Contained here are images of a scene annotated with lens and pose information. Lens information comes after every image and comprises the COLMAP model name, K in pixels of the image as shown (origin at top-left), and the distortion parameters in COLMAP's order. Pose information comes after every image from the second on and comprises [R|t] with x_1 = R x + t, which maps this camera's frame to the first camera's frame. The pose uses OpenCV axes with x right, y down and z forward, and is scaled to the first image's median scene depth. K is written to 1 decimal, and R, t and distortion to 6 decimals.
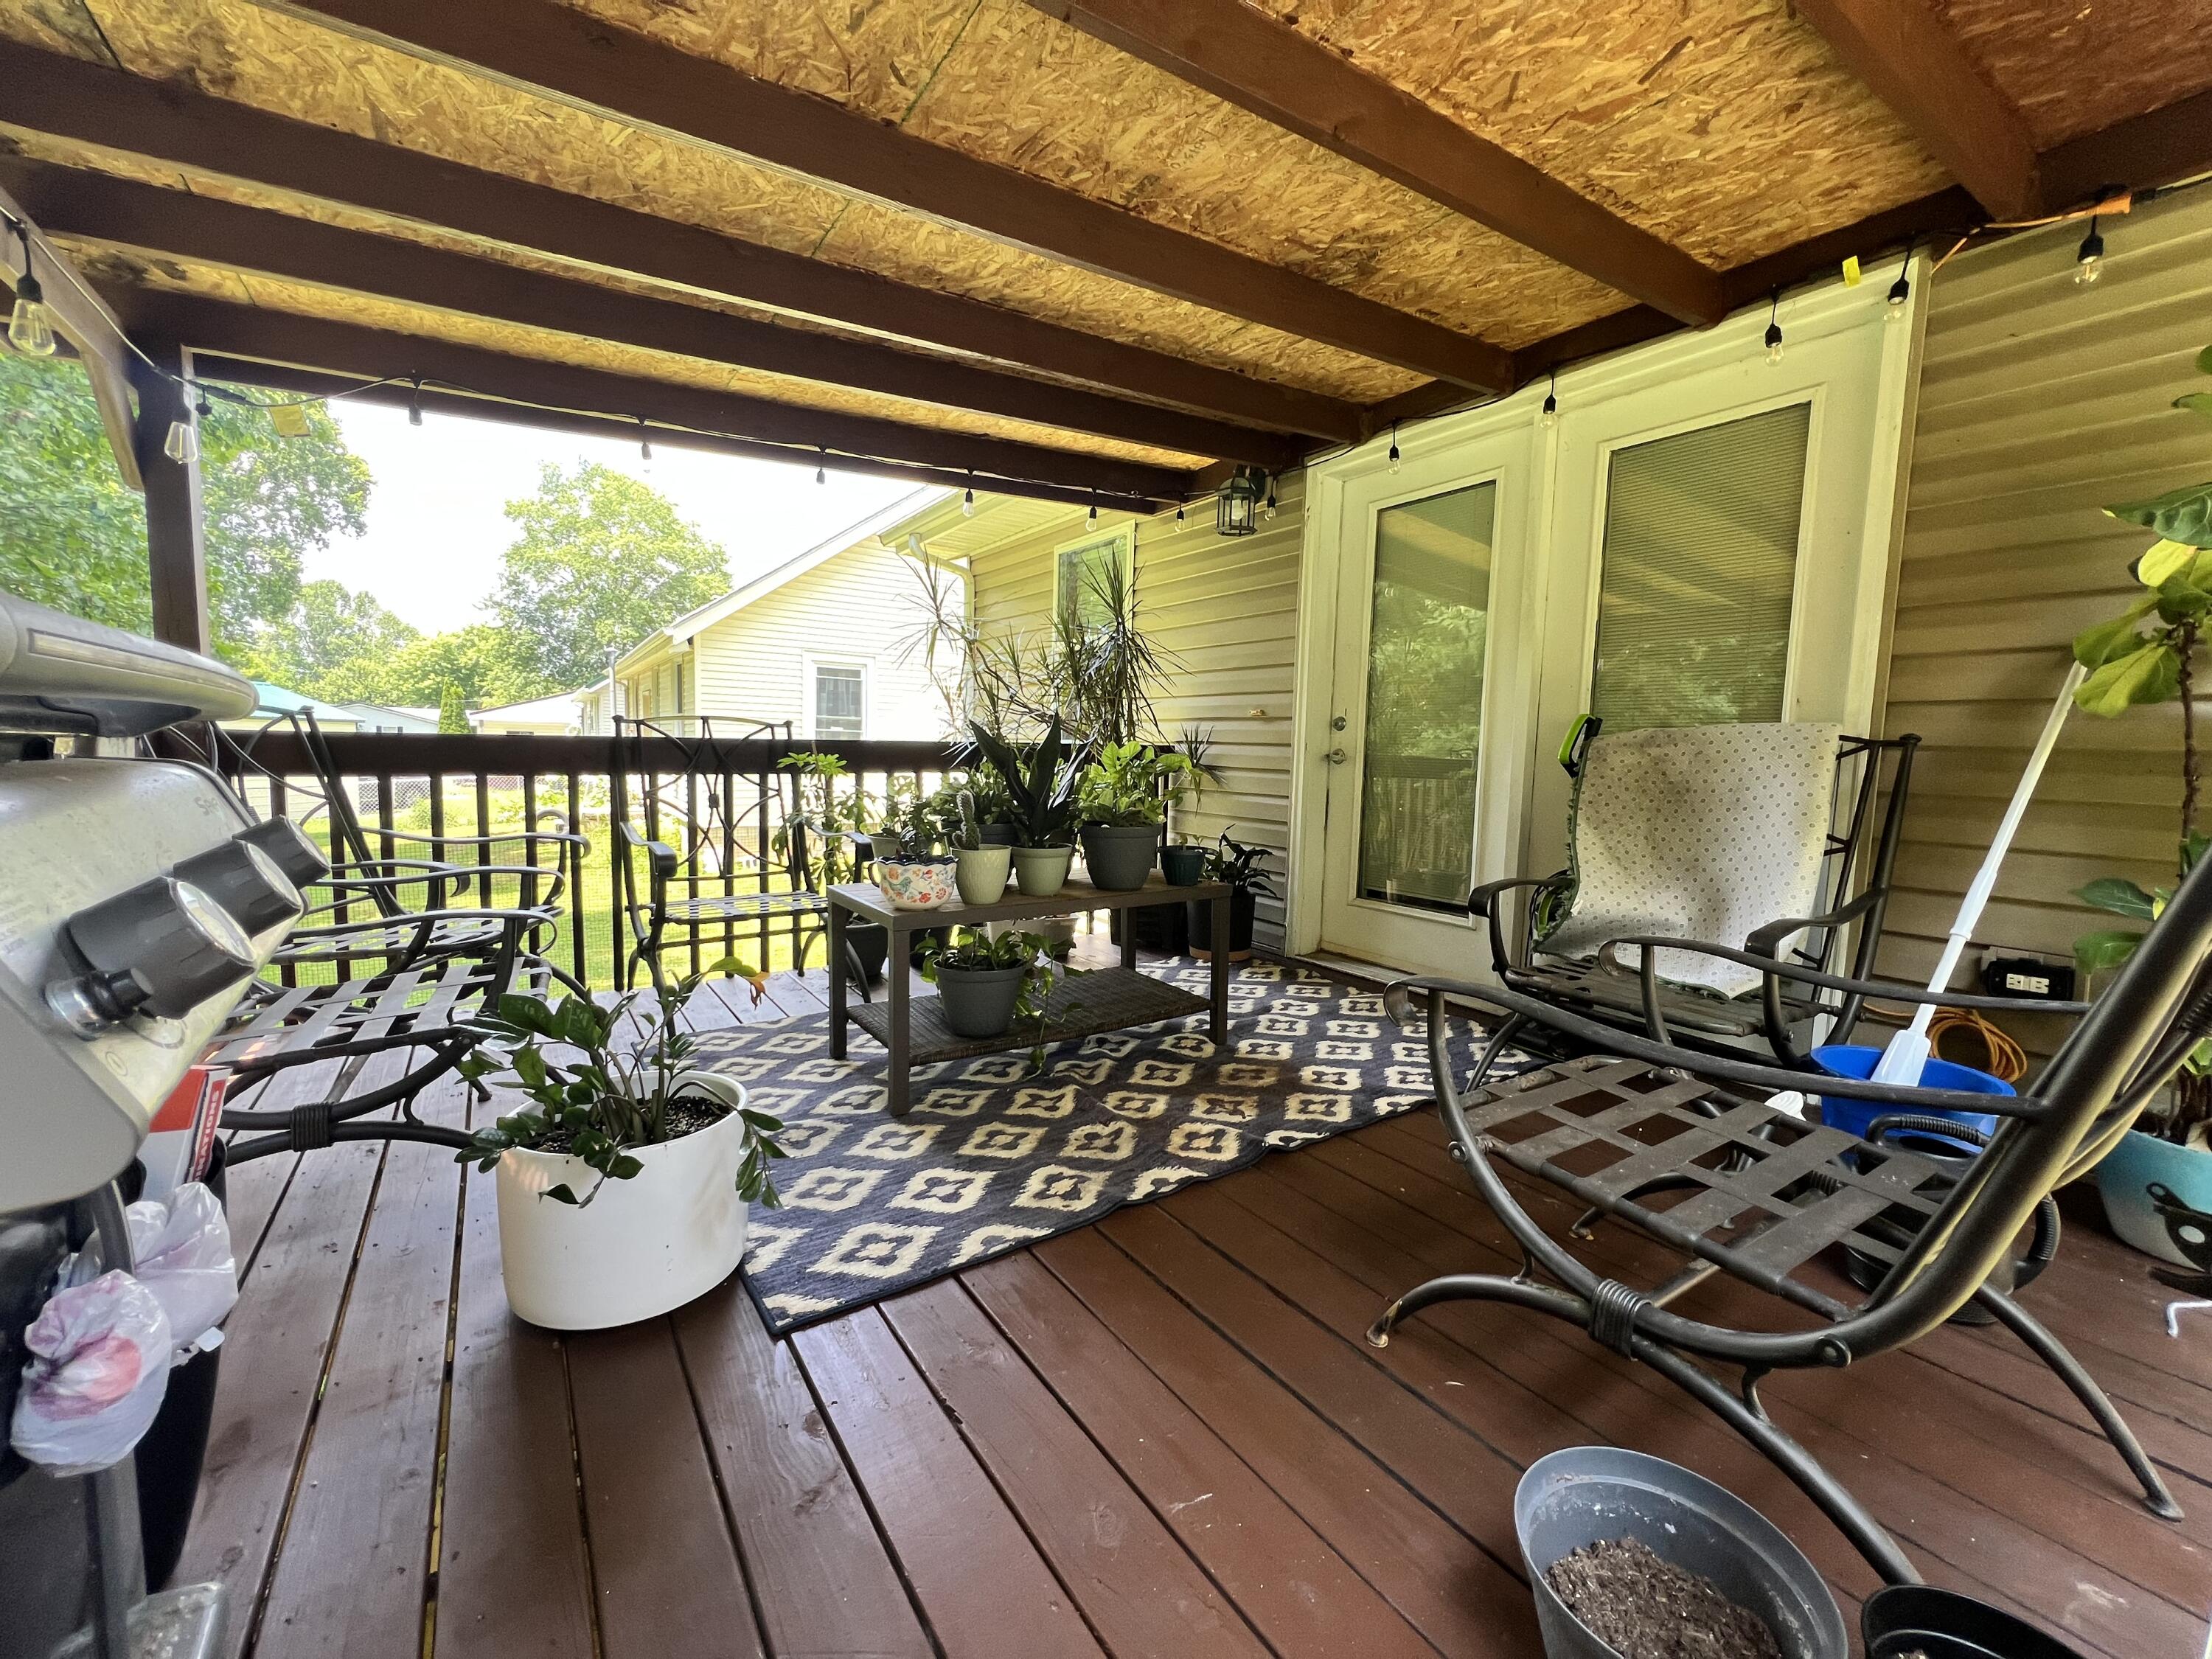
lens RADIAL K [[889.6, 0, 1119.7], [0, 889.6, 827.6], [0, 0, 1]] dist [-0.002859, 0.001251]
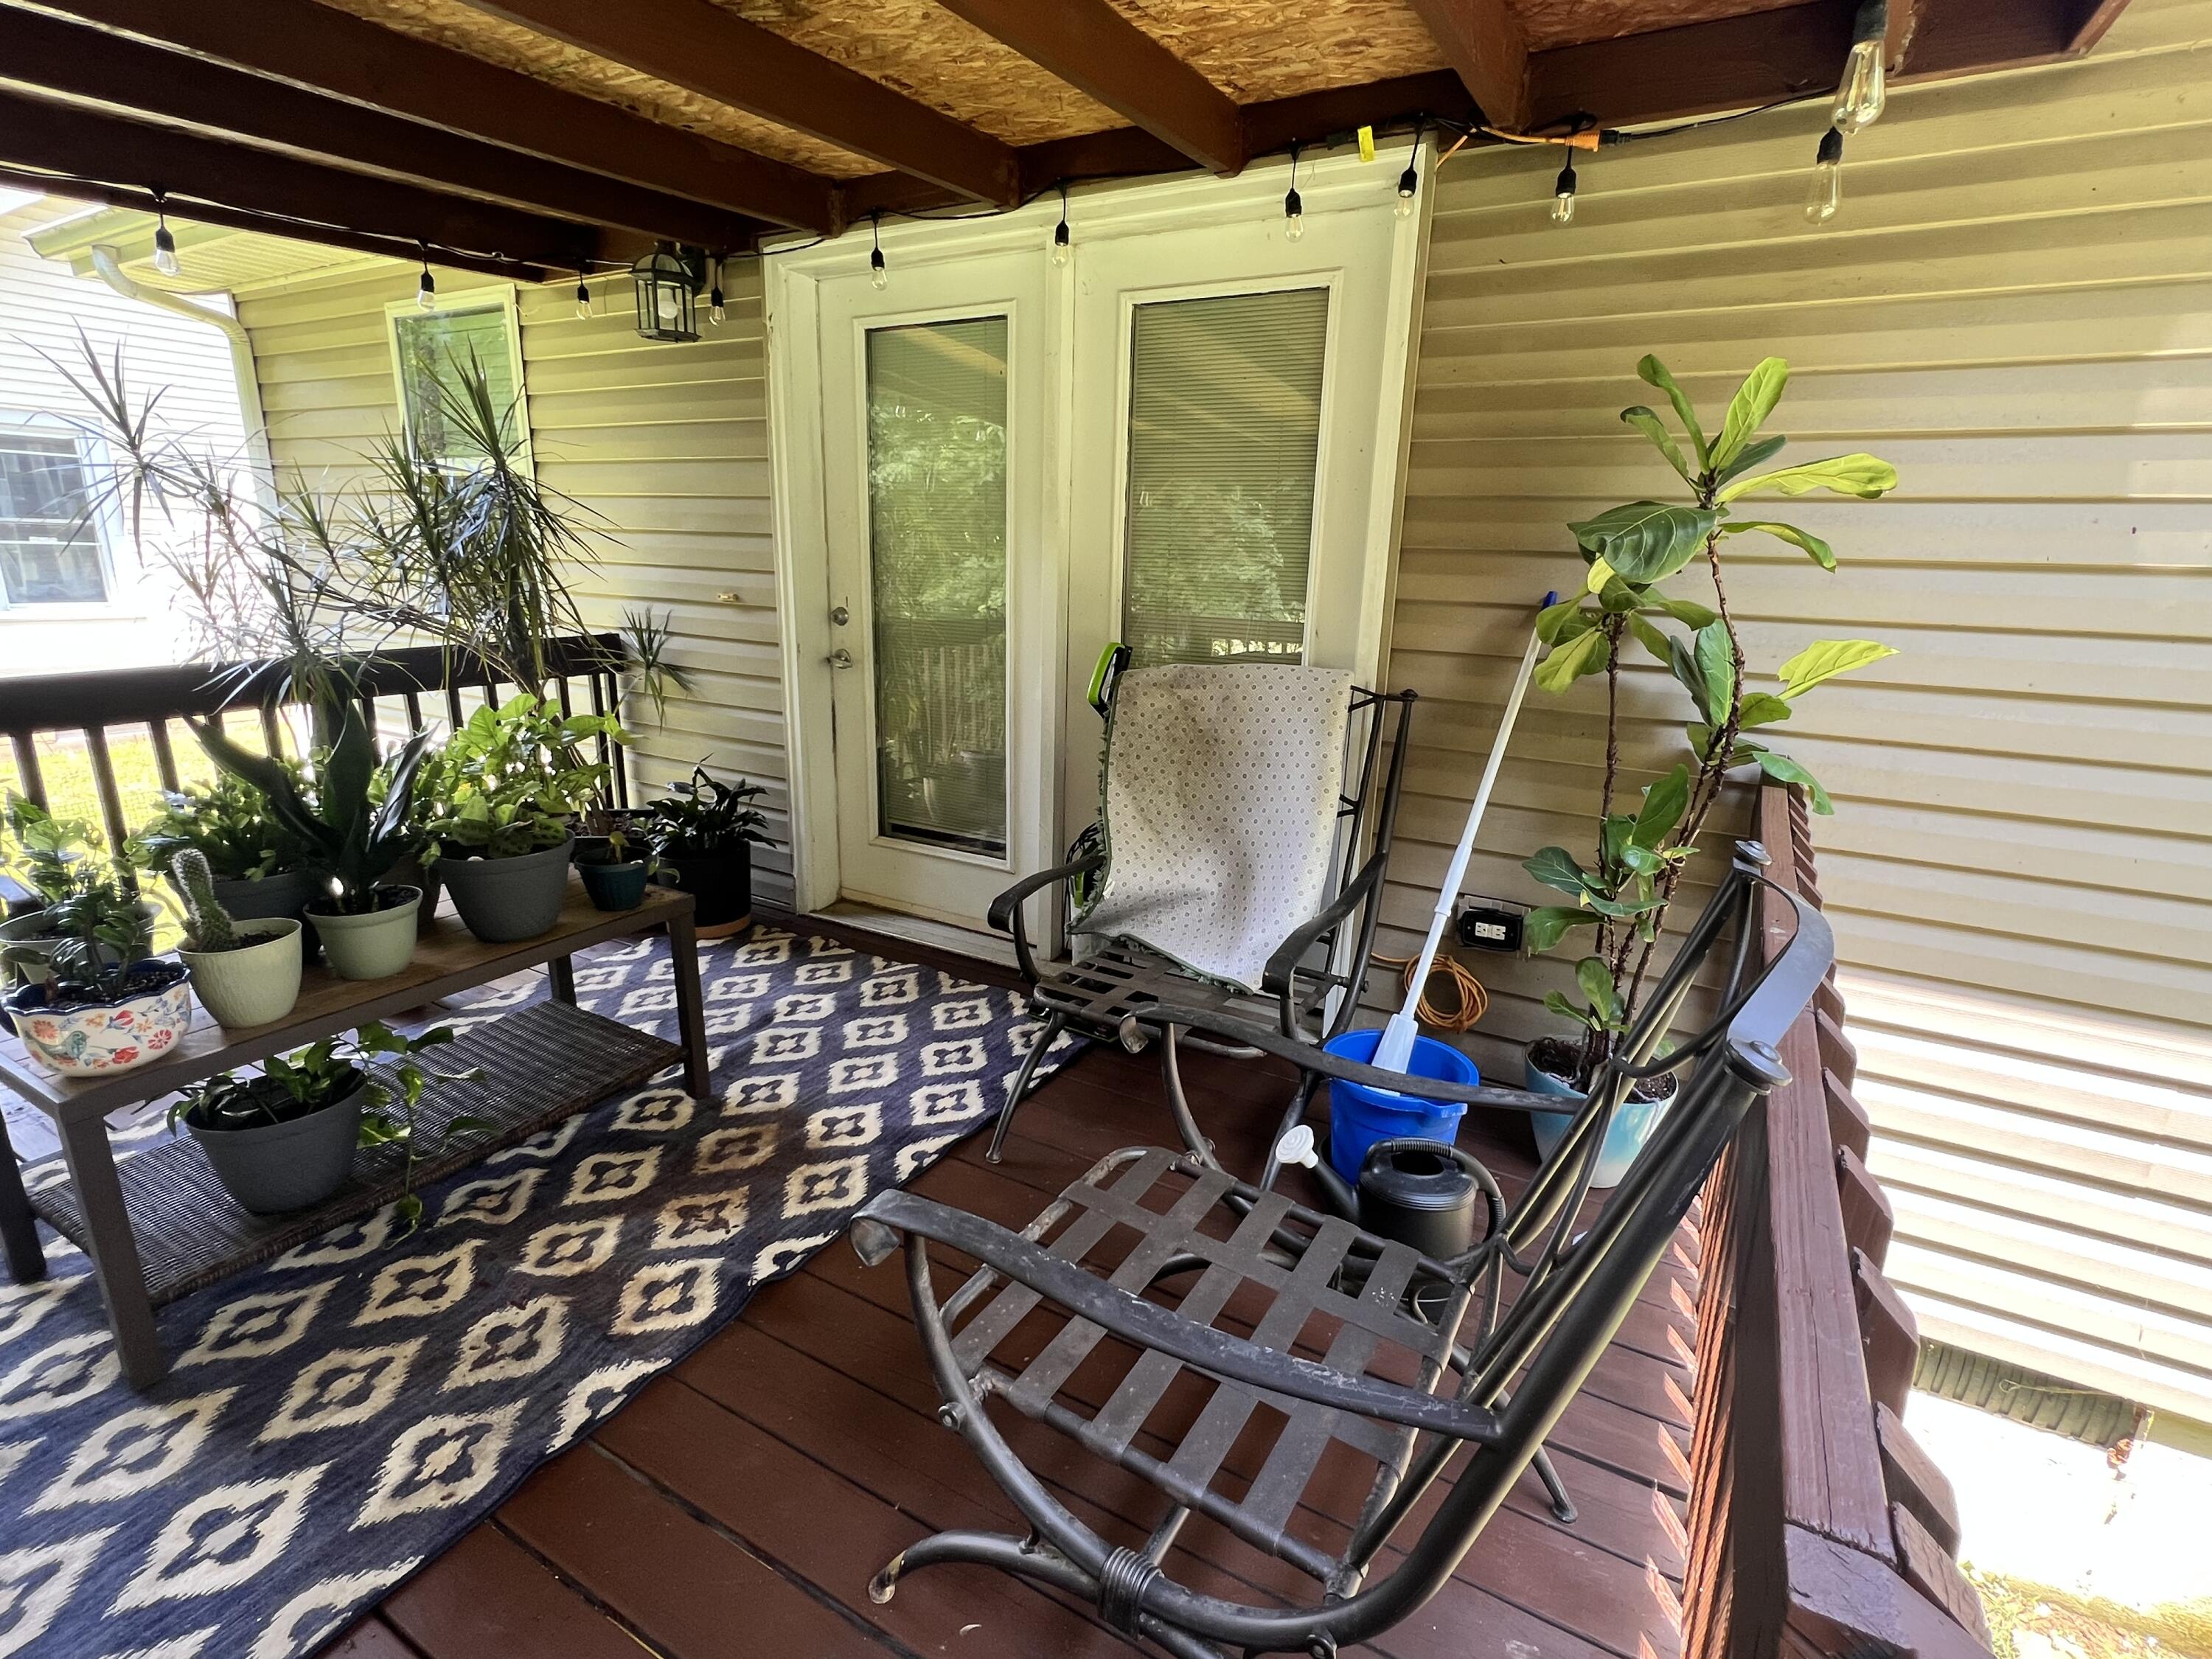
lens RADIAL K [[1041.4, 0, 1116.4], [0, 1041.4, 825.8], [0, 0, 1]] dist [-0.004368, 0.002485]
pose [[0.897887, -0.115334, 0.424850, 0.089691], [0.035389, 0.980858, 0.191483, -0.162339], [-0.438802, -0.156895, 0.884781, 0.096885]]
